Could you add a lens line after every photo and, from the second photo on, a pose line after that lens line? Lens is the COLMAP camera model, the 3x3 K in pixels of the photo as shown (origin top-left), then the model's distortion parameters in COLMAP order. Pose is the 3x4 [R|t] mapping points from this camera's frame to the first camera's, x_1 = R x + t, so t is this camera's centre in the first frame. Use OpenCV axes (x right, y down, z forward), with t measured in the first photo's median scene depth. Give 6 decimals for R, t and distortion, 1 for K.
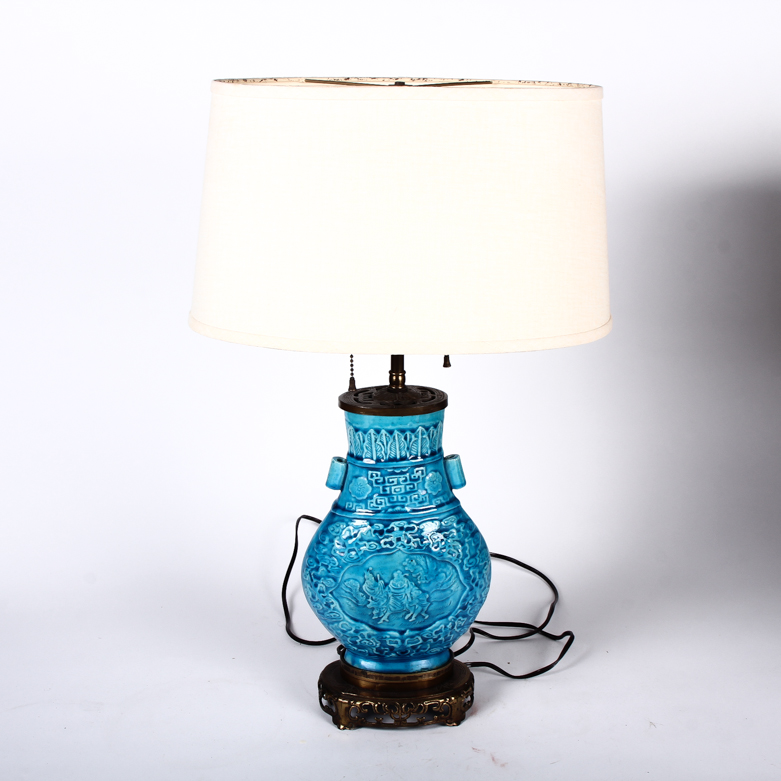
lens RADIAL K [[1343.6, 0, 390.7], [0, 1343.6, 388.0], [0, 0, 1]] dist [-0.093033, 0.000000]
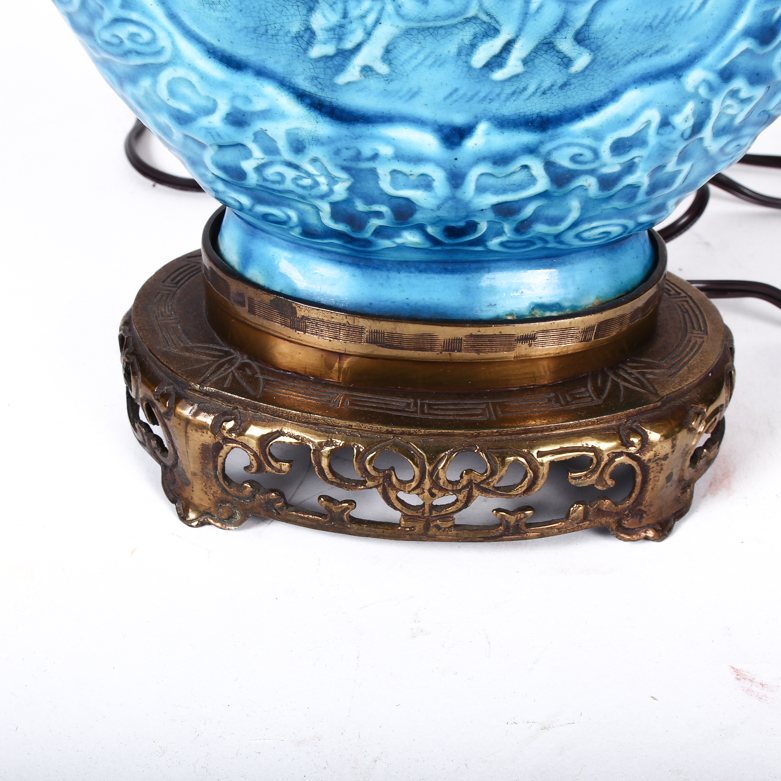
lens RADIAL K [[1343.6, 0, 390.0], [0, 1343.6, 389.5], [0, 0, 1]] dist [-0.093033, 0.000000]
pose [[0.996534, 0.063761, -0.053428, 0.012008], [-0.043944, 0.948835, 0.312699, 0.154186], [0.070632, -0.309267, 0.948349, 0.784033]]
